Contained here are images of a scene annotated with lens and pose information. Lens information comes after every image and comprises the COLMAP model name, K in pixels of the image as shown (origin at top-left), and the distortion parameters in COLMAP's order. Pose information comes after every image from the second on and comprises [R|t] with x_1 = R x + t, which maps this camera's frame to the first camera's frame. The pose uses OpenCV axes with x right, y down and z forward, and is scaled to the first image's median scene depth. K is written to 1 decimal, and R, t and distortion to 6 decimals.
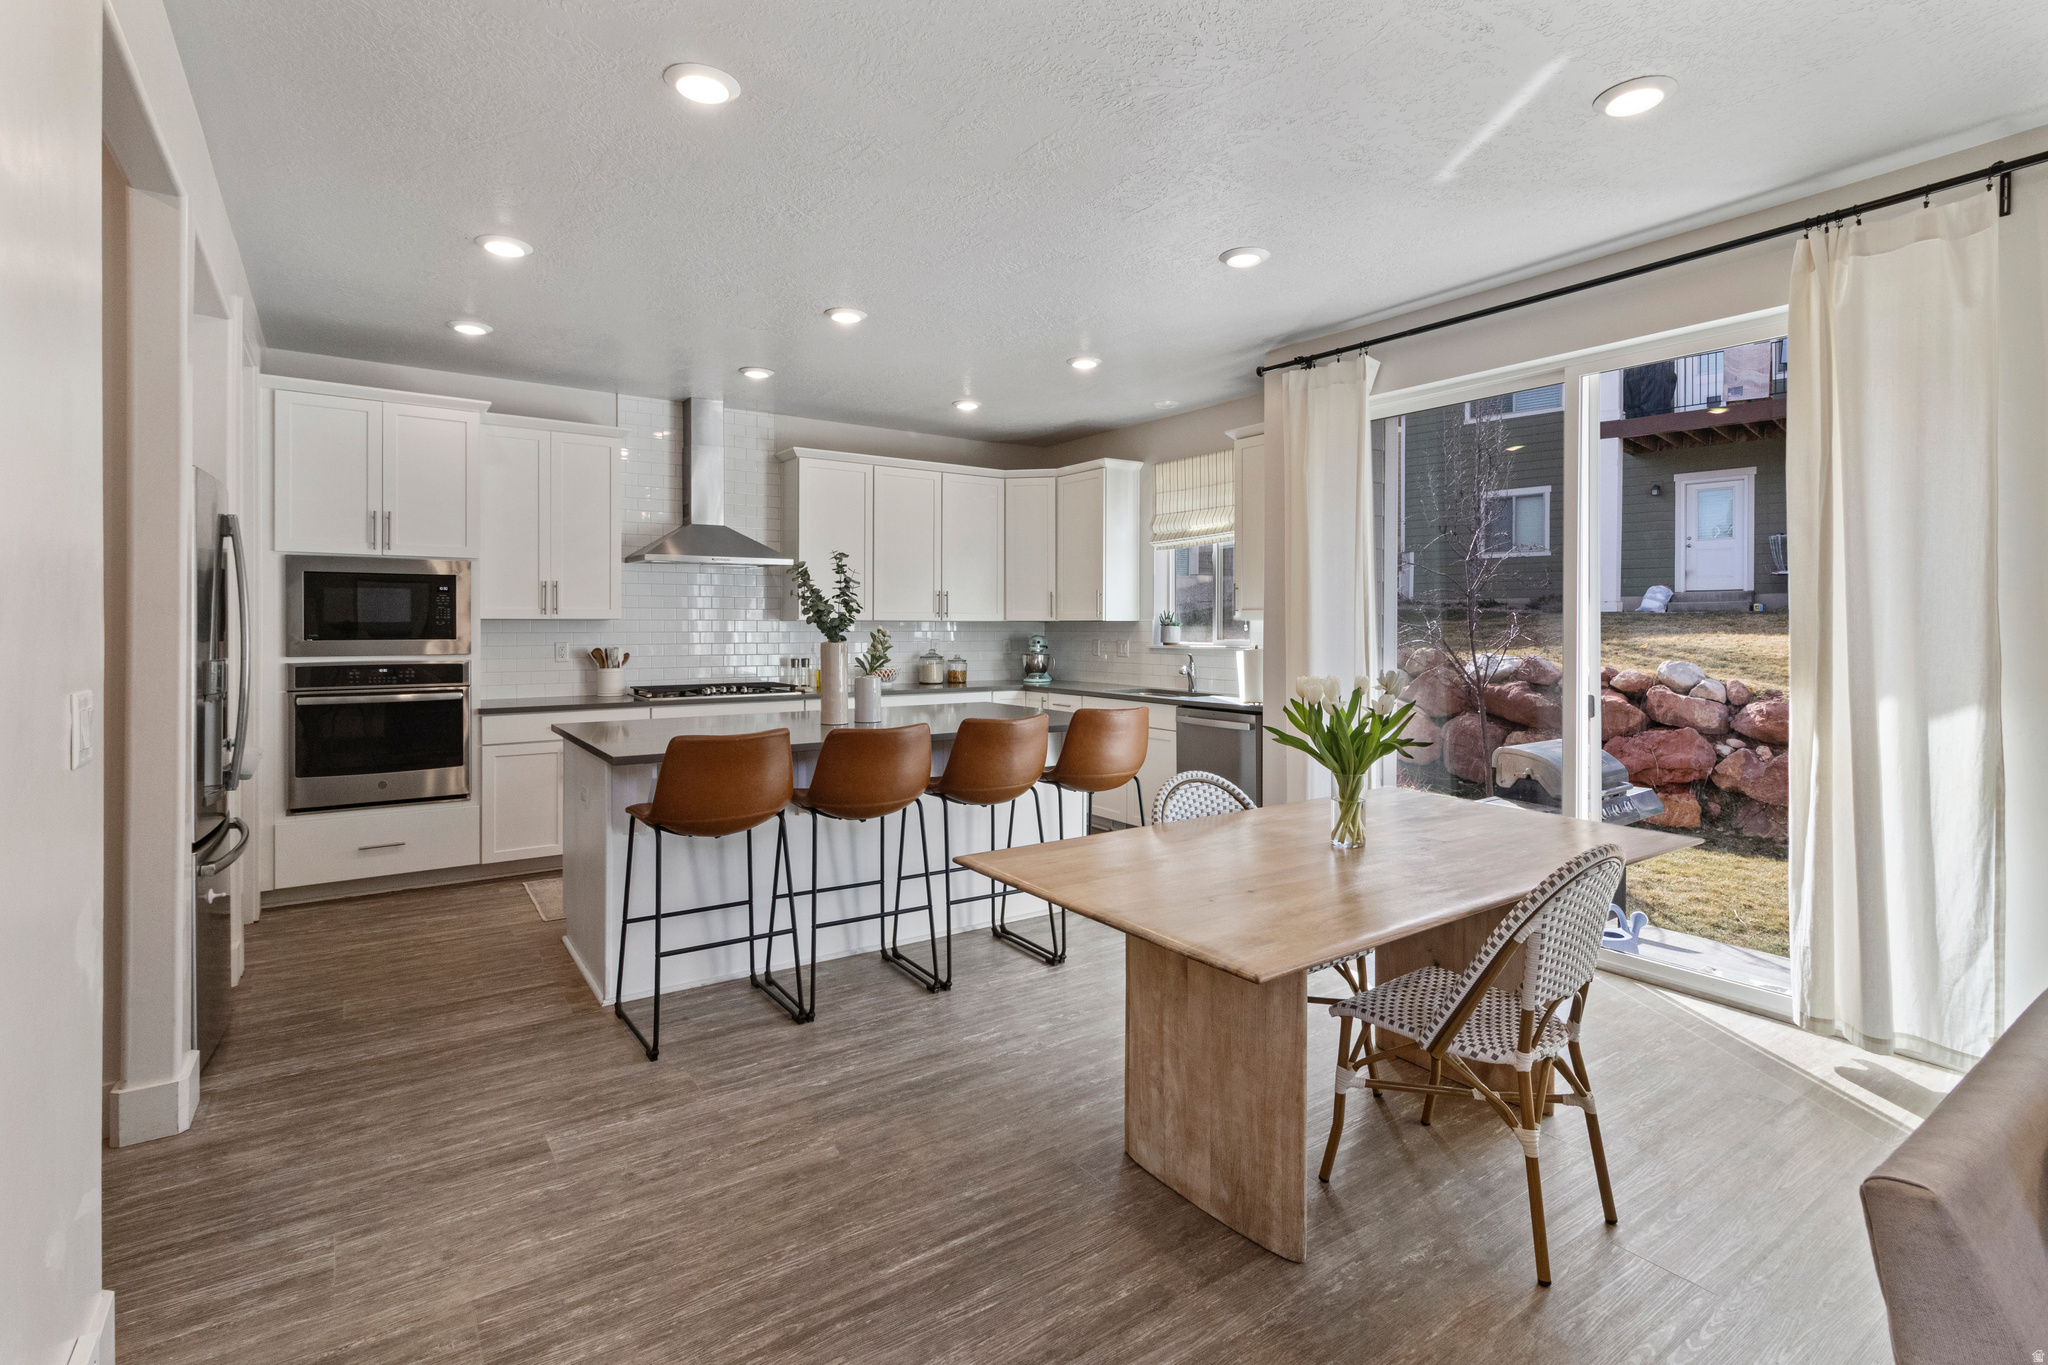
lens RADIAL K [[976.2, 0, 1050.8], [0, 976.2, 635.3], [0, 0, 1]] dist [0.000738, 0.001613]
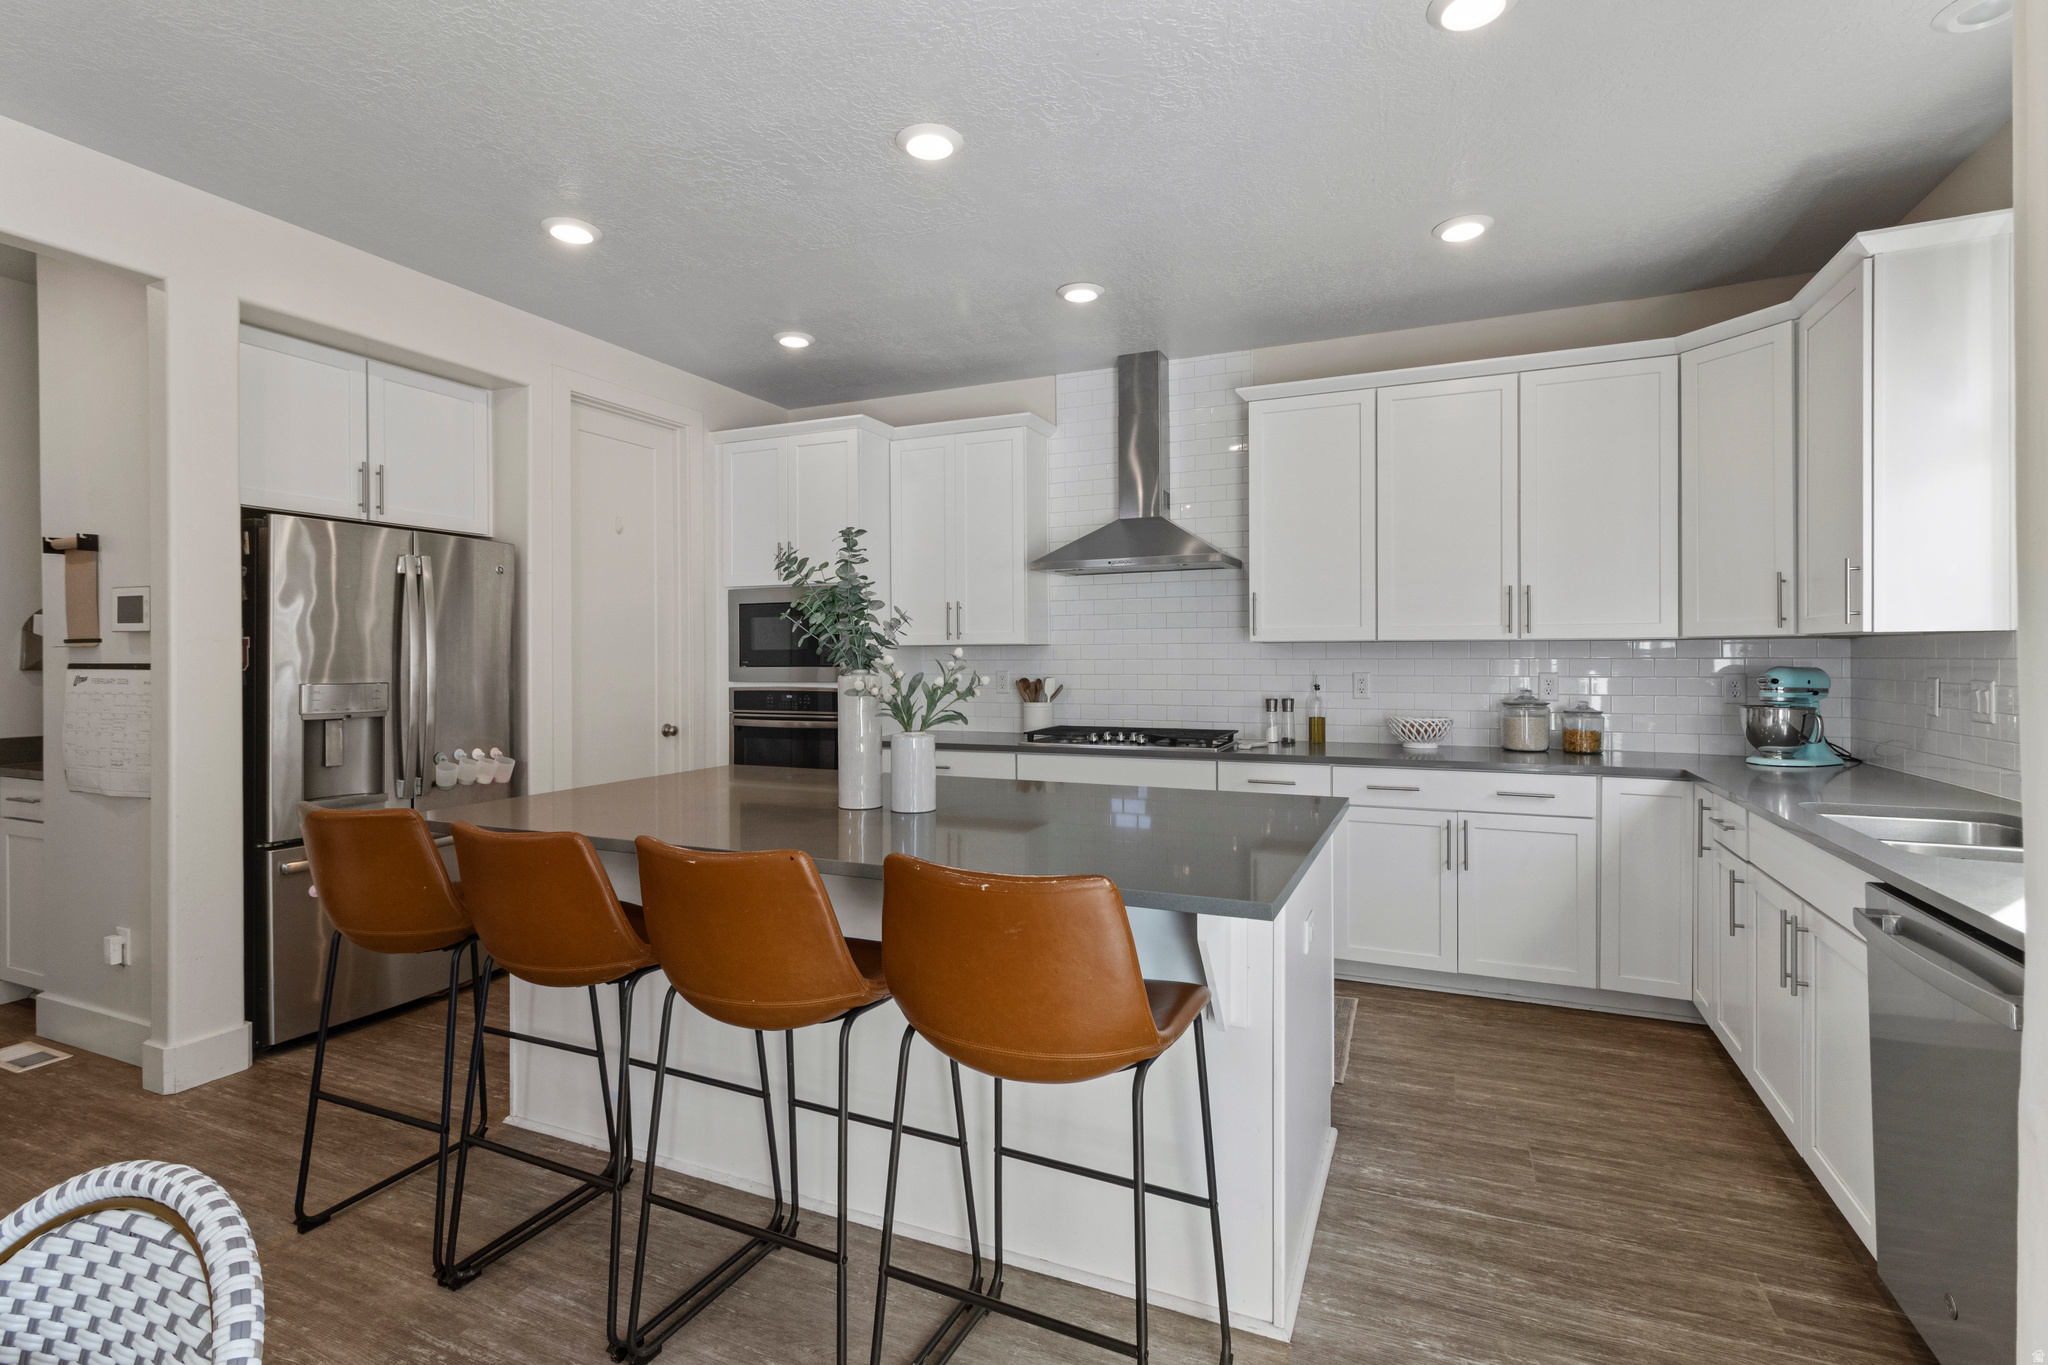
lens RADIAL K [[976.2, 0, 1003.3], [0, 976.2, 656.4], [0, 0, 1]] dist [0.000738, 0.001613]
pose [[0.503417, -0.001555, -0.864042, 0.284255], [-0.003057, 0.999989, -0.003581, -0.002831], [0.864038, 0.004444, 0.503407, 0.602650]]
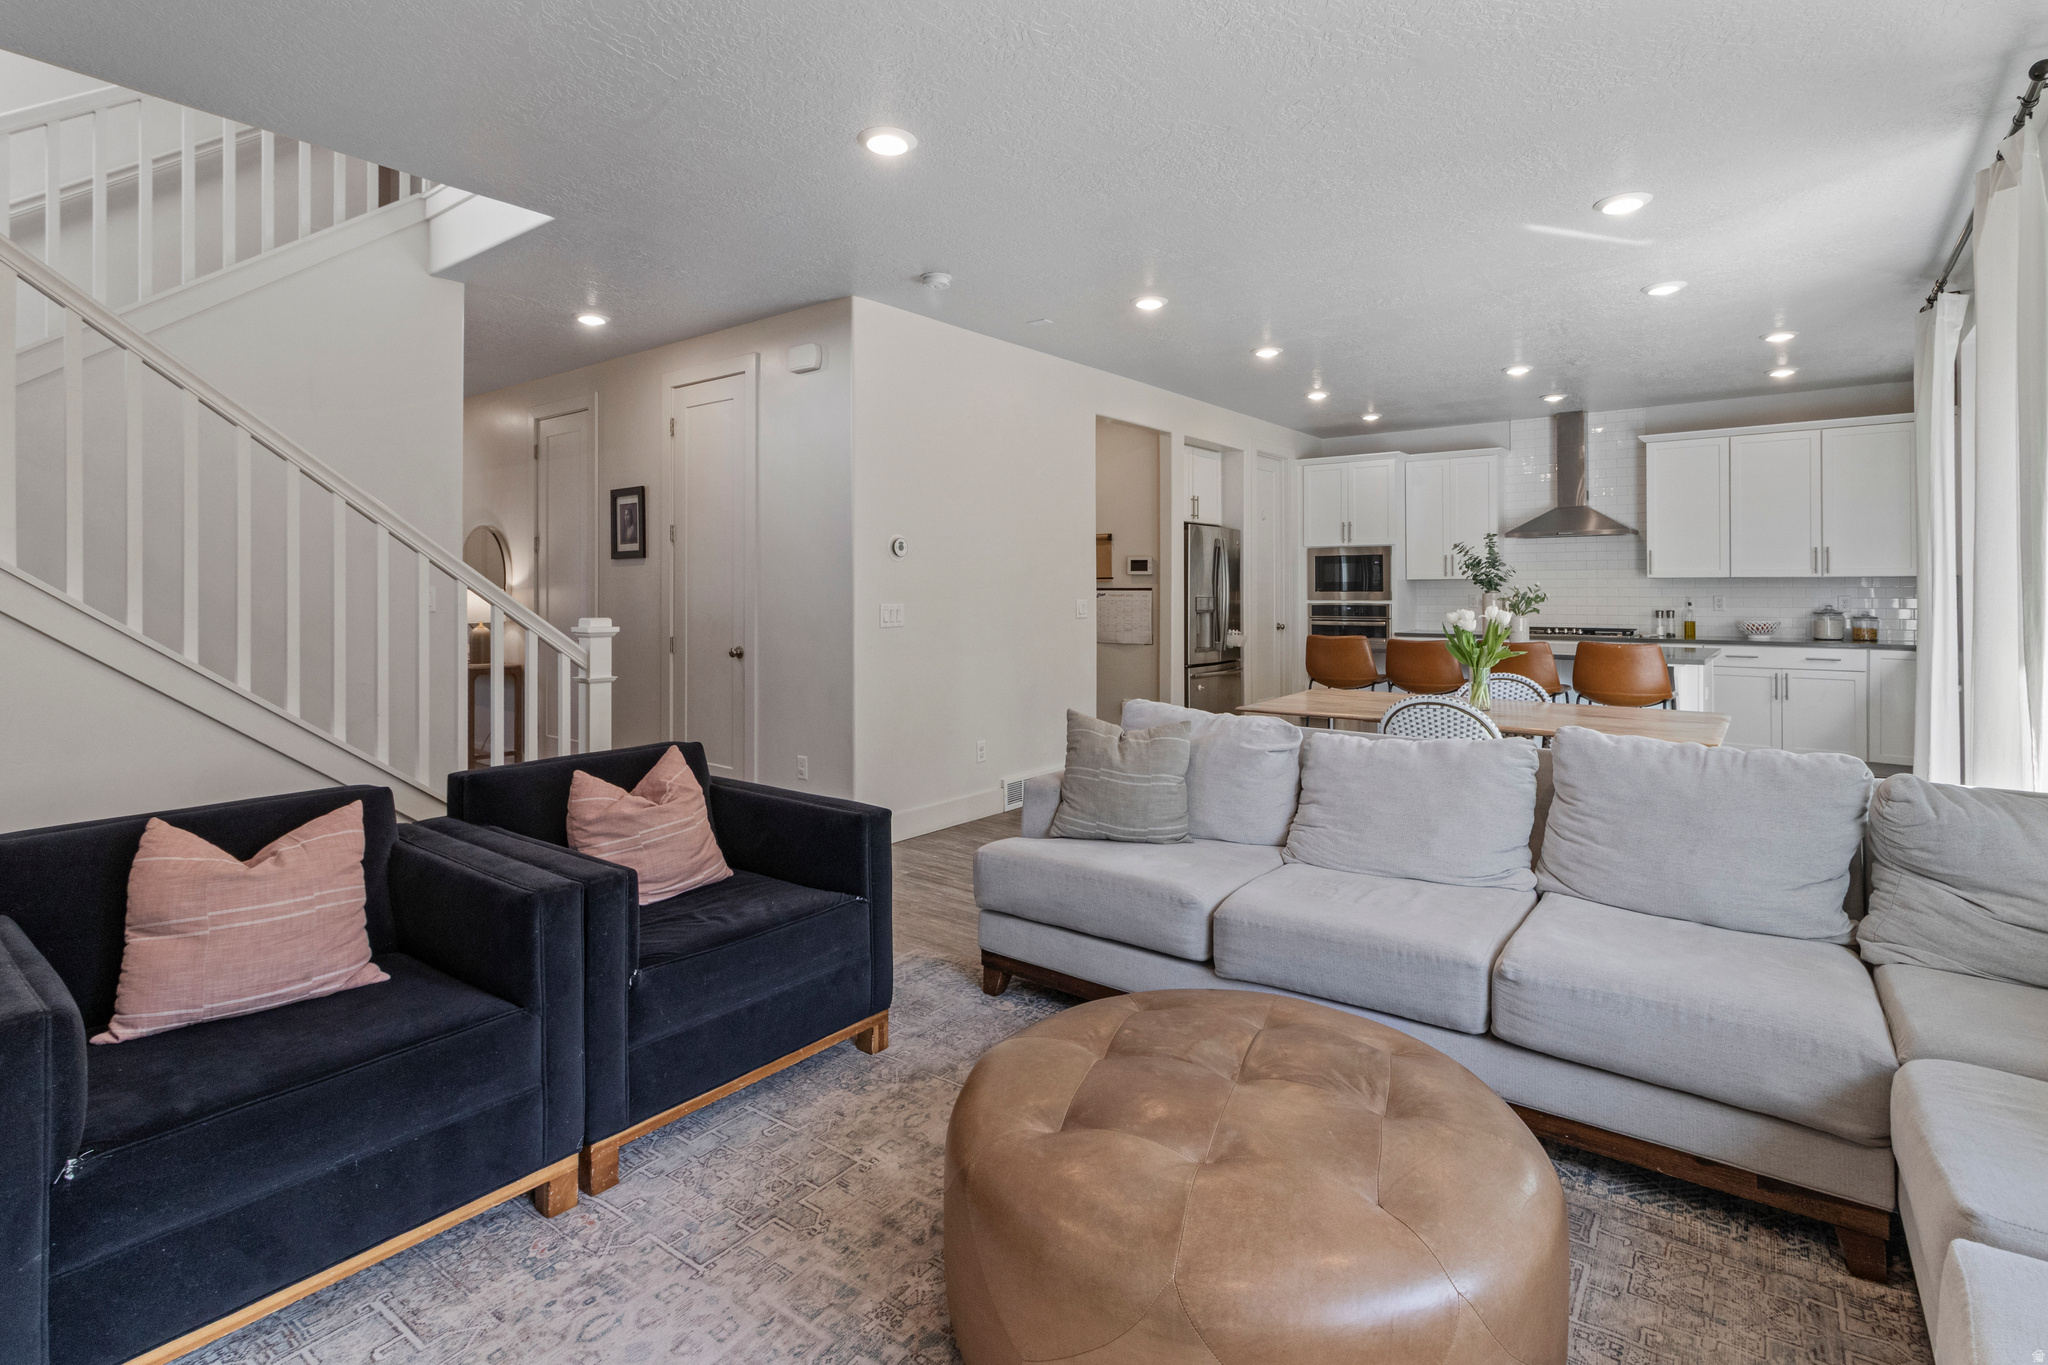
lens RADIAL K [[976.2, 0, 1013.5], [0, 976.2, 578.2], [0, 0, 1]] dist [0.000738, 0.001613]
pose [[0.272436, -0.009679, -0.962125, 0.811488], [-0.005188, 0.999920, -0.011528, 0.003564], [0.962160, 0.008132, 0.272364, -0.095399]]
